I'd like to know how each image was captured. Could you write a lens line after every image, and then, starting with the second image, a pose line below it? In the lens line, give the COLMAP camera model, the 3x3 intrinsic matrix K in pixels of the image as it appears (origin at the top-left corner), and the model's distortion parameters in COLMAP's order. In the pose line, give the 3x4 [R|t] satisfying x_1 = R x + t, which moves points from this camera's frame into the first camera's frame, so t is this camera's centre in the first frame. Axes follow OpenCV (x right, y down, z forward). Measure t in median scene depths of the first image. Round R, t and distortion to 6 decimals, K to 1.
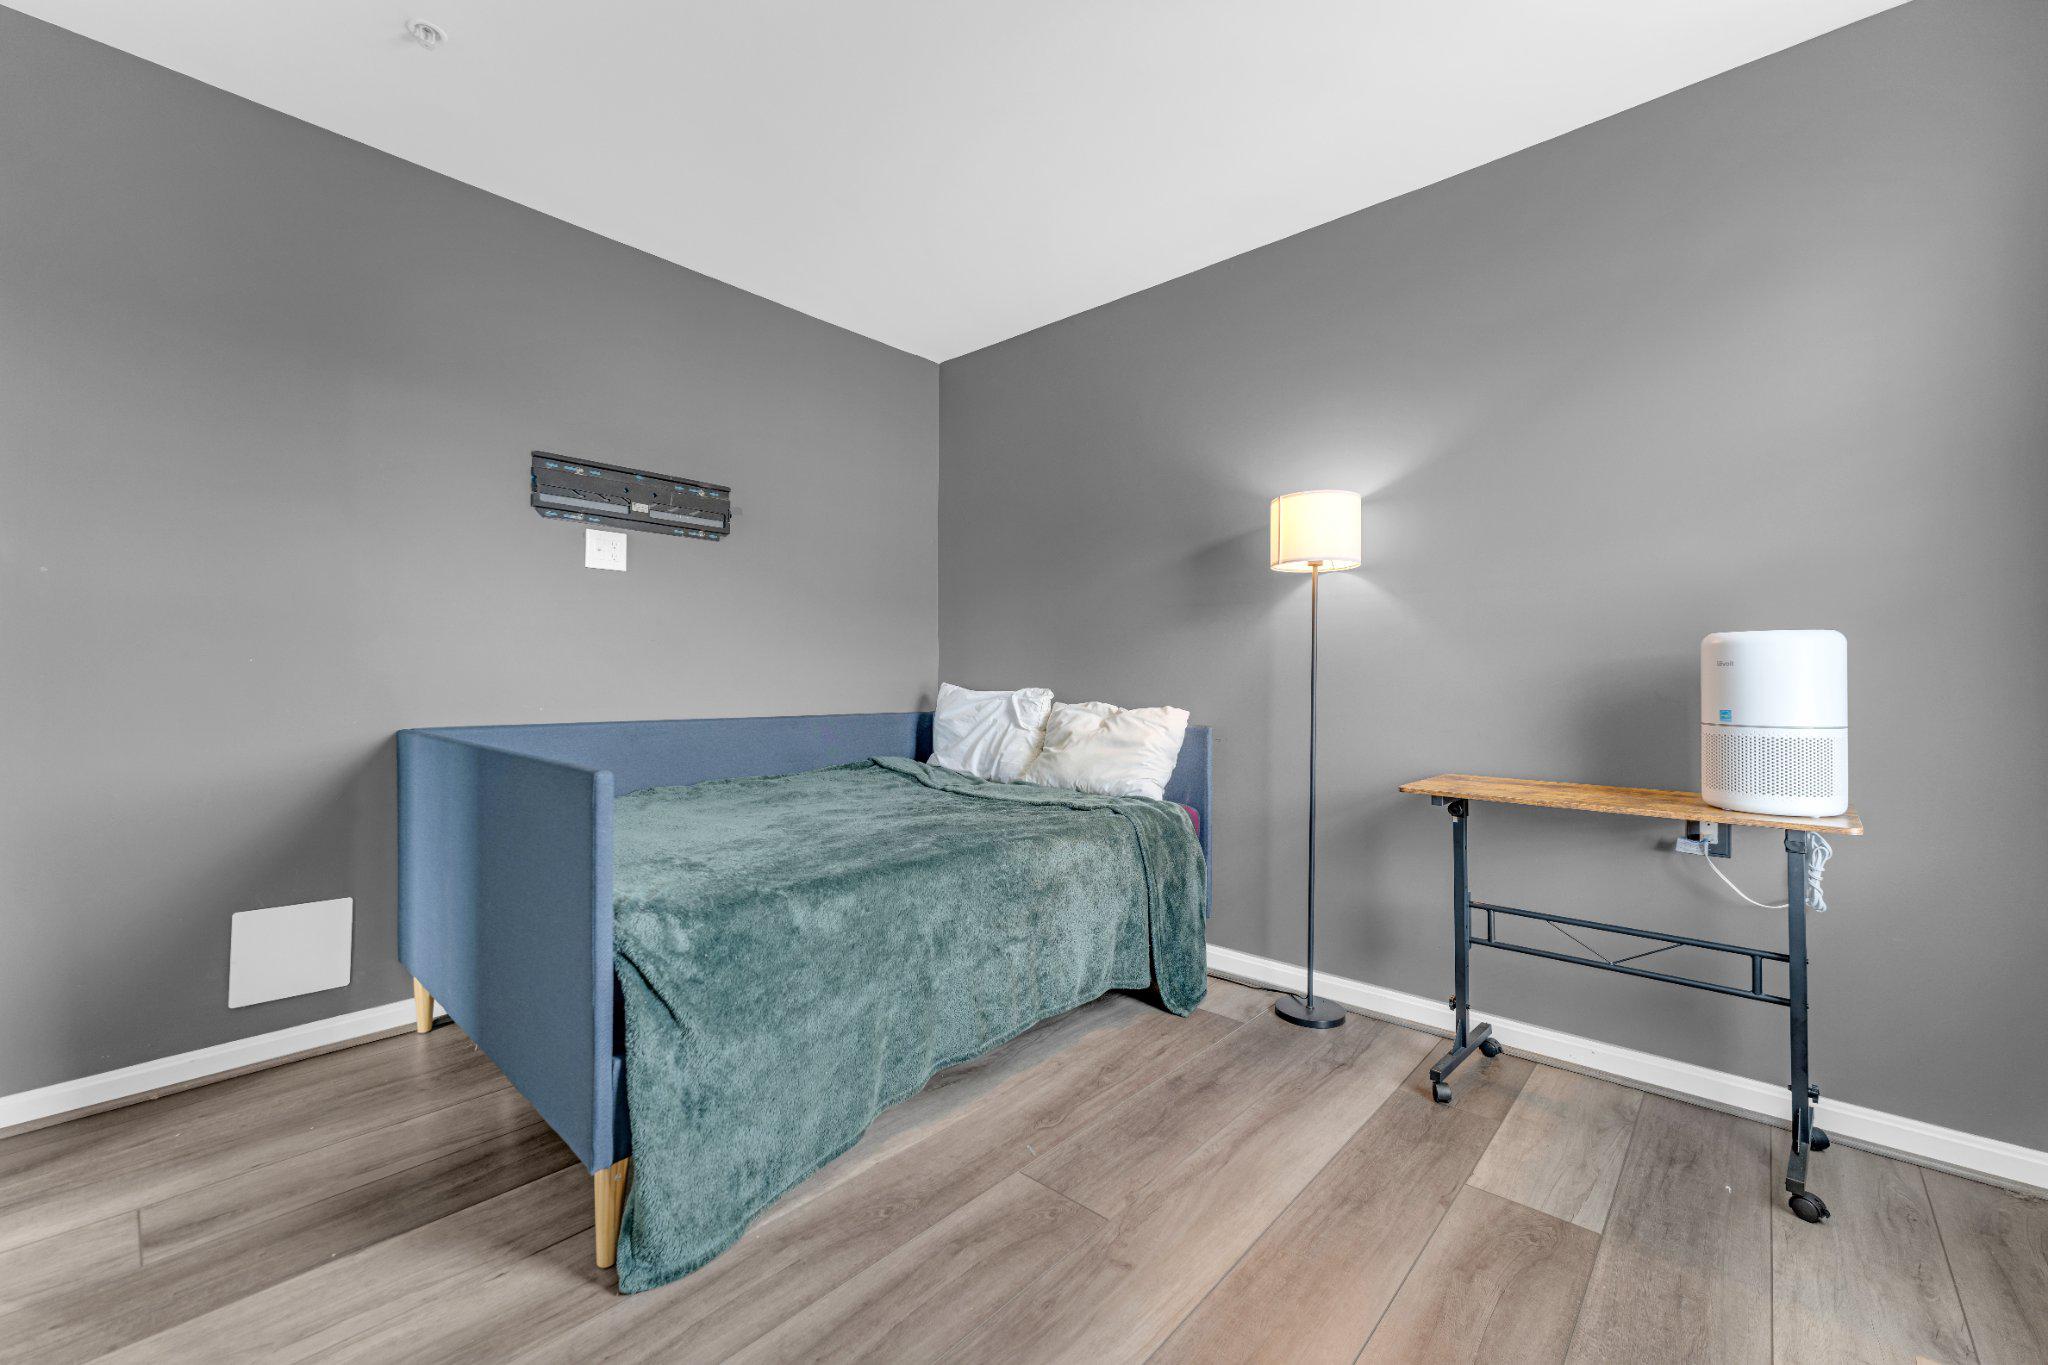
lens RADIAL K [[833.5, 0, 1021.1], [0, 833.5, 646.7], [0, 0, 1]] dist [0.000147, 0.000128]
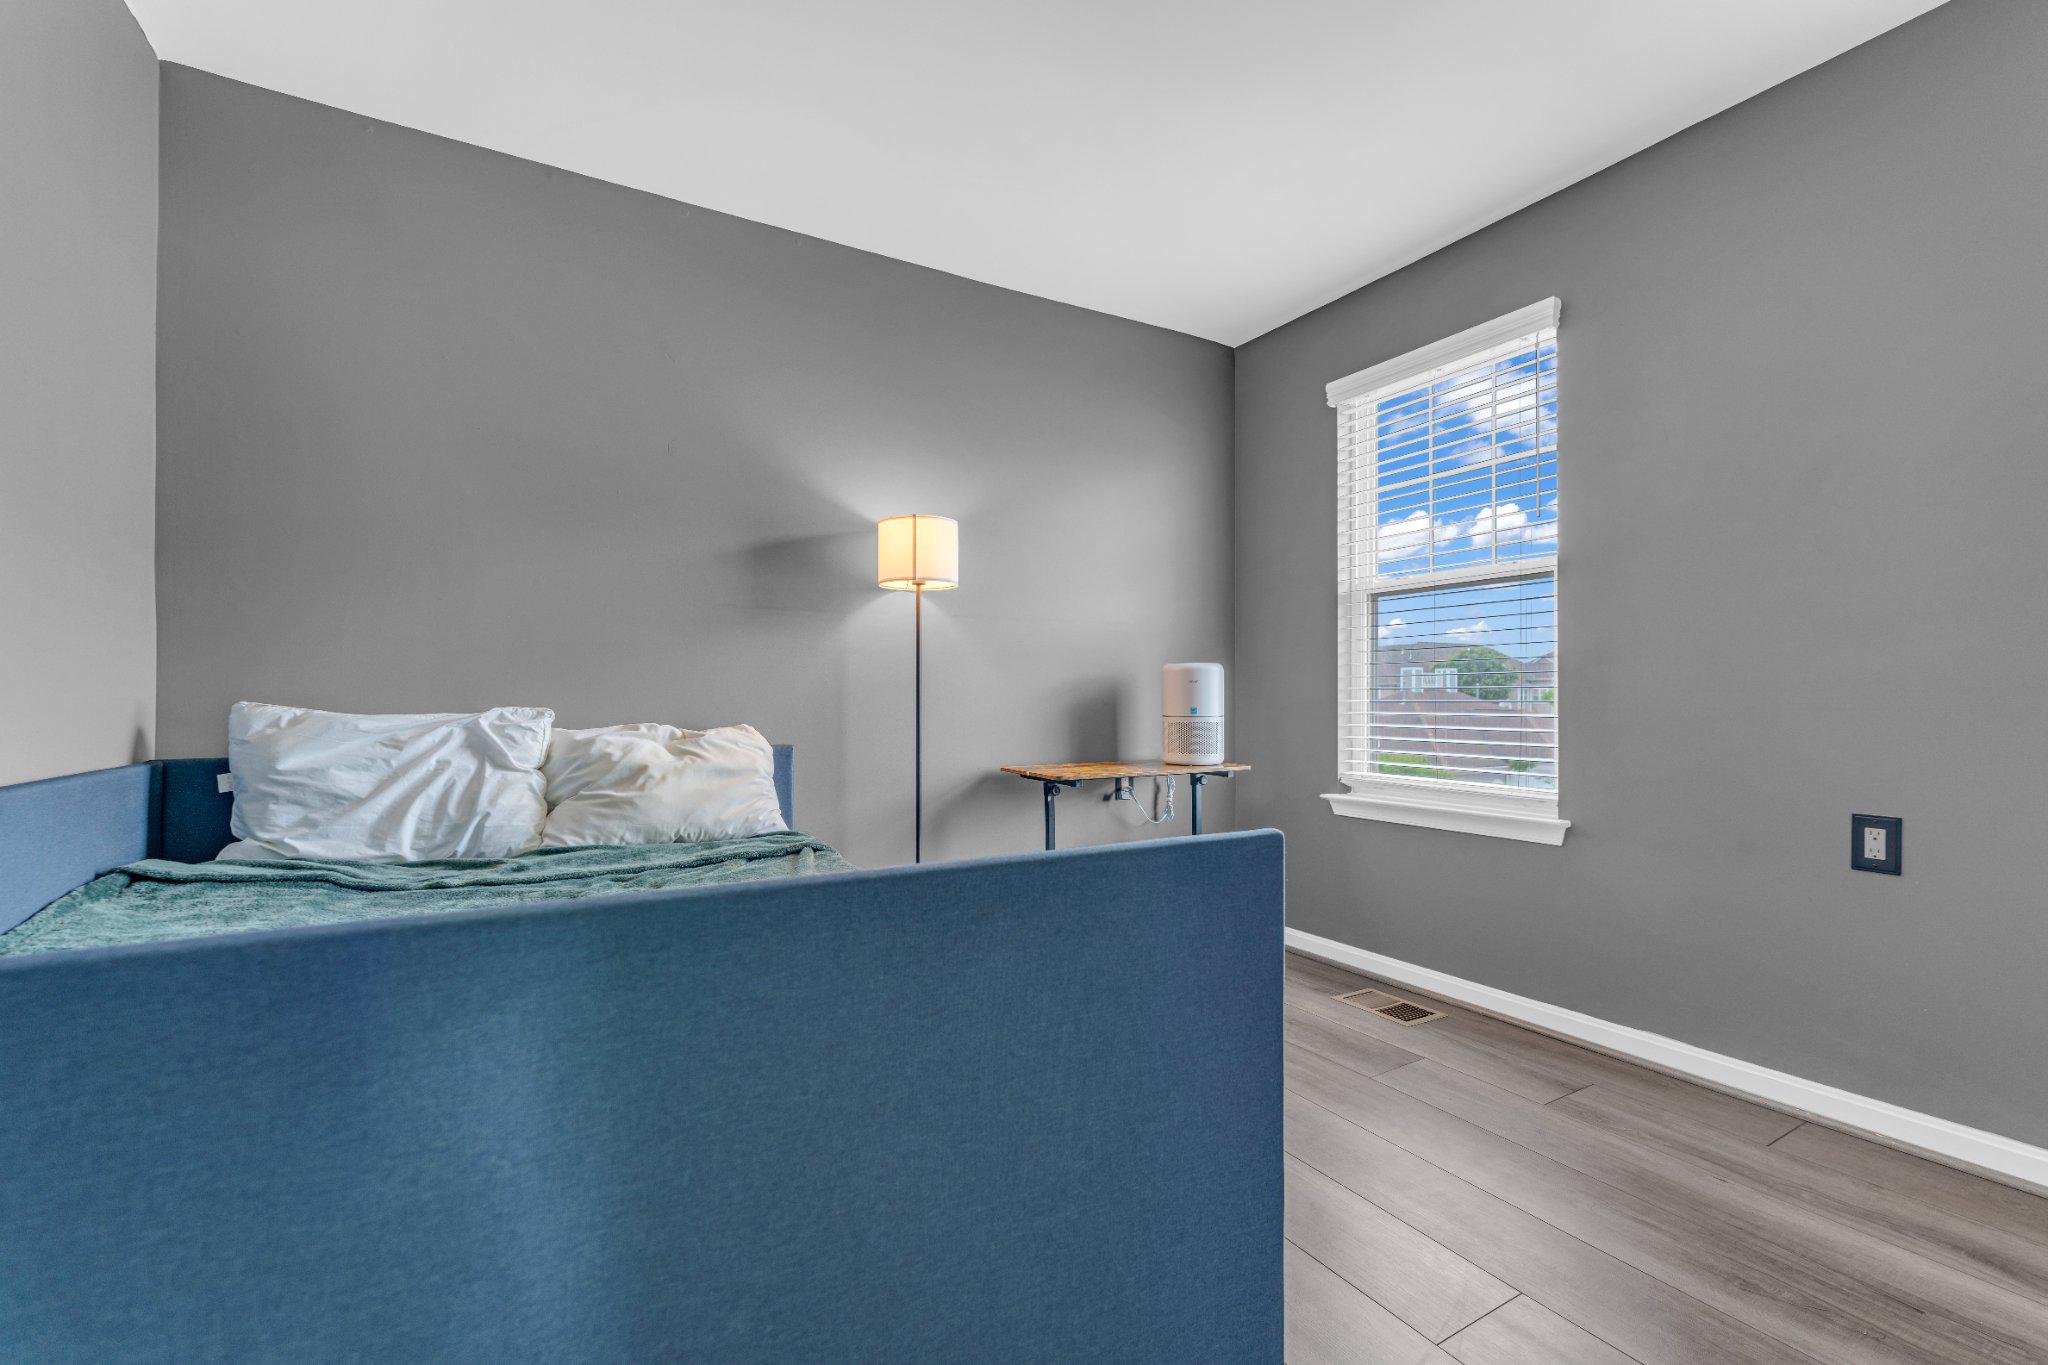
lens RADIAL K [[846.8, 0, 1024.0], [0, 846.8, 682.5], [0, 0, 1]] dist [-0.003869, -0.000179]
pose [[0.319981, 0.004602, 0.947413, -0.494068], [-0.032829, 0.999442, 0.006234, 0.013399], [-0.946855, -0.033097, 0.319954, 0.417145]]
